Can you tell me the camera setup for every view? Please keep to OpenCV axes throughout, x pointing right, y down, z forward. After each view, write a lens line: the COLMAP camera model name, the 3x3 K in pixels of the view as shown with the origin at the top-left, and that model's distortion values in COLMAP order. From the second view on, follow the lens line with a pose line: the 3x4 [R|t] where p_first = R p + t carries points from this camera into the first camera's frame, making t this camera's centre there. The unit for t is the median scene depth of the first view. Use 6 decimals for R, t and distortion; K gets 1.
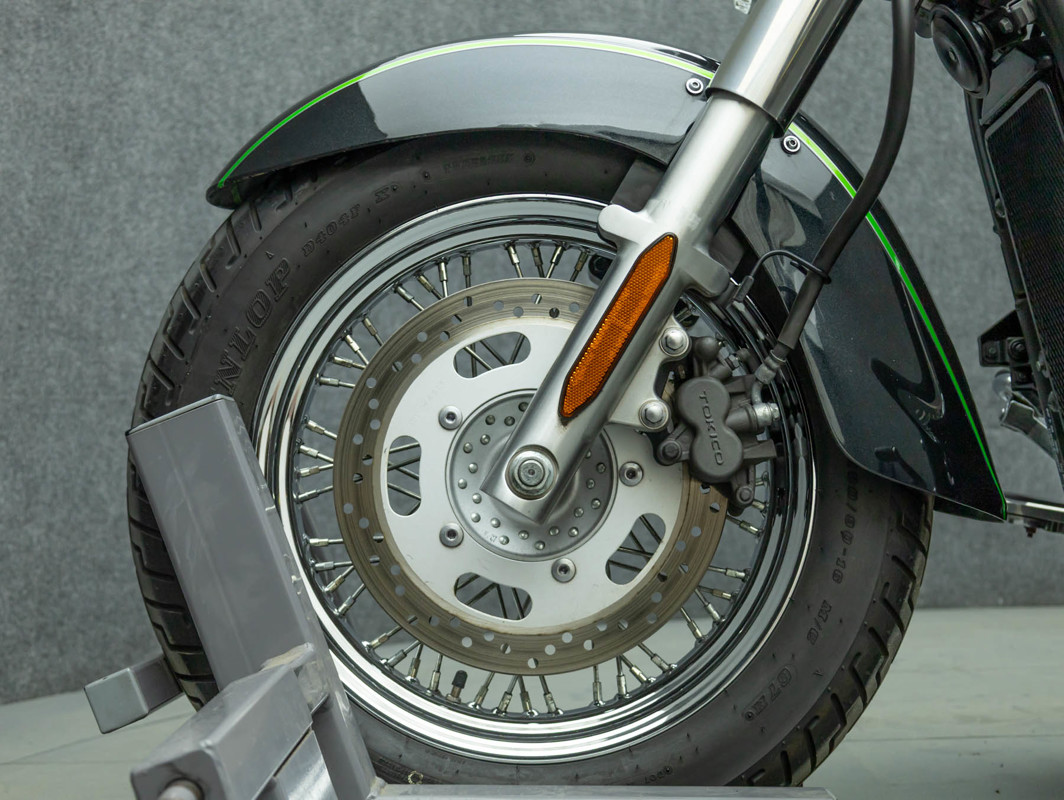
lens RADIAL K [[1552.7, 0, 542.7], [0, 1552.7, 402.4], [0, 0, 1]] dist [0.024907, 0.000000]
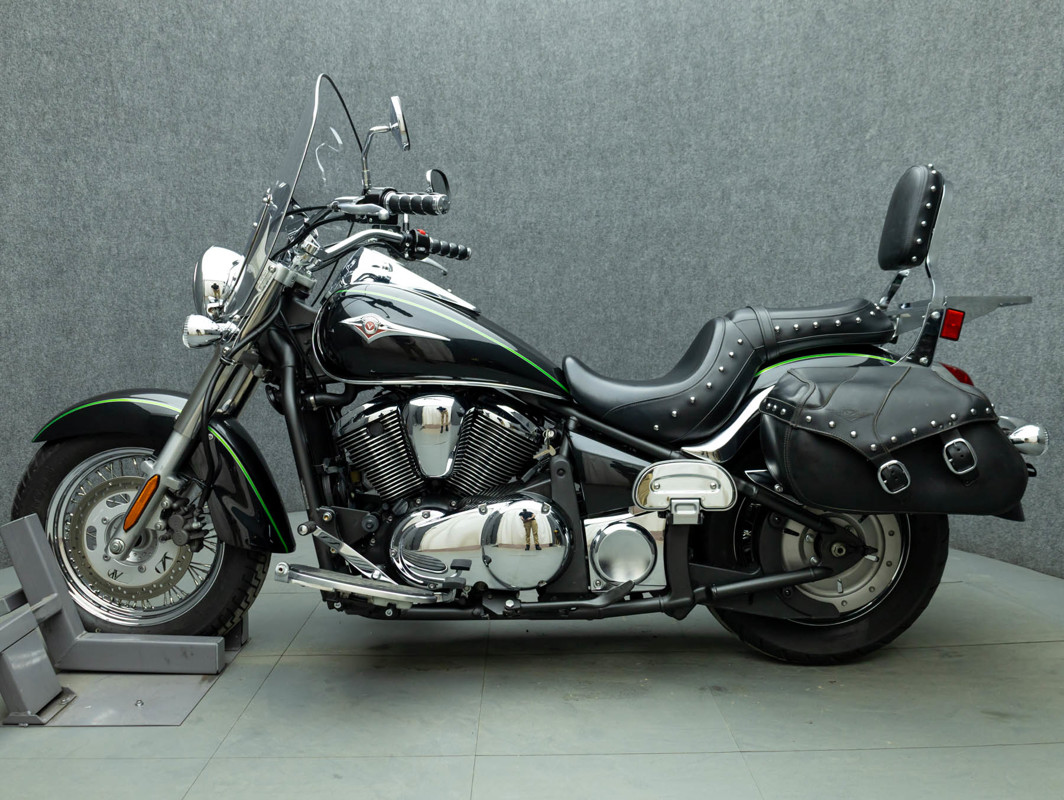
lens RADIAL K [[896.2, 0, 523.0], [0, 896.2, 400.6], [0, 0, 1]] dist [-0.029266, 0.000767]
pose [[0.999753, 0.014161, 0.017124, 0.378665], [-0.016222, 0.991782, 0.126909, -0.238543], [-0.015186, -0.127156, 0.991766, -0.385715]]
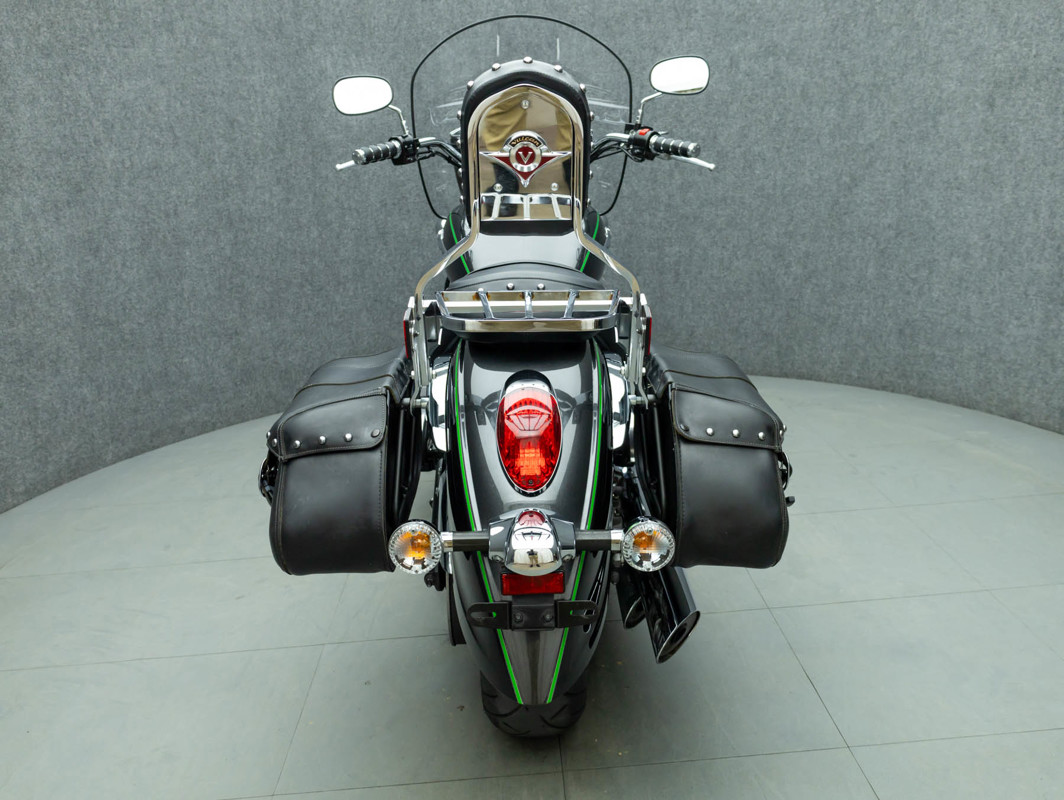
lens RADIAL K [[926.5, 0, 536.6], [0, 926.5, 403.2], [0, 0, 1]] dist [-0.016591, 0.019565]
pose [[0.998114, -0.052021, 0.032580, 0.330173], [0.039780, 0.952449, 0.302091, -0.338697], [-0.046746, -0.300226, 0.952722, -0.483558]]
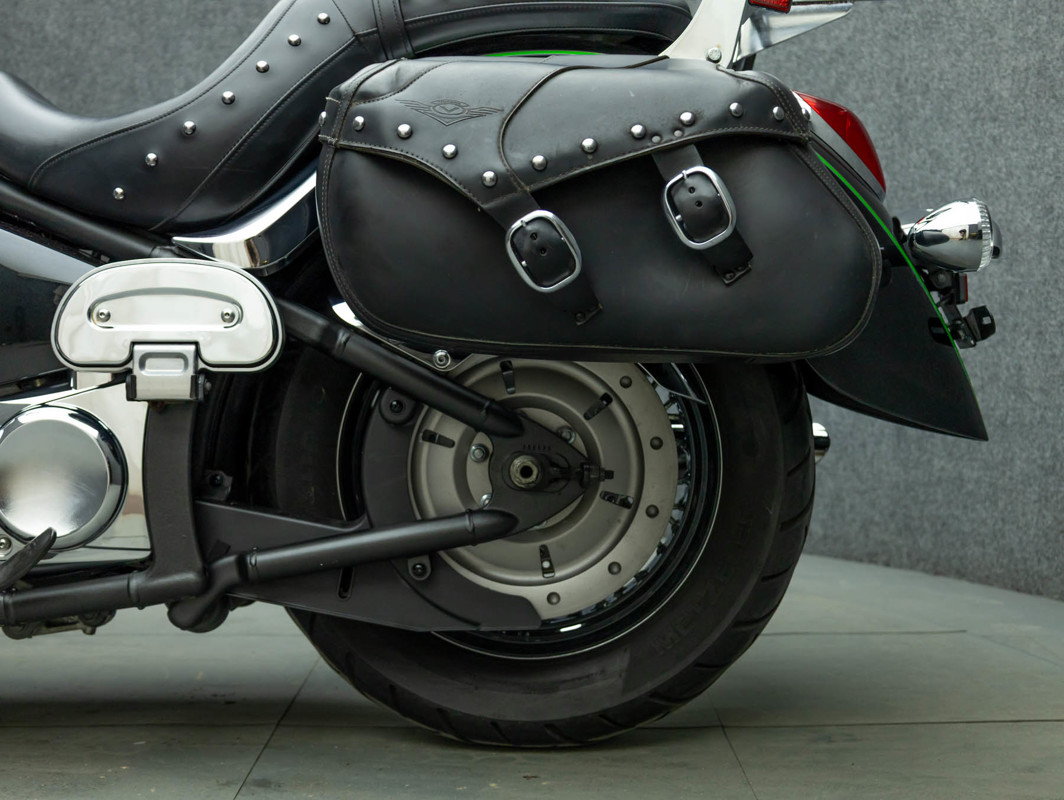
lens RADIAL K [[1590.7, 0, 514.8], [0, 1590.7, 414.1], [0, 0, 1]] dist [-0.008438, 0.000000]
pose [[0.999634, 0.025458, 0.009138, 0.681154], [-0.026198, 0.995336, 0.092847, -0.083794], [-0.006732, -0.093053, 0.995638, -0.242586]]
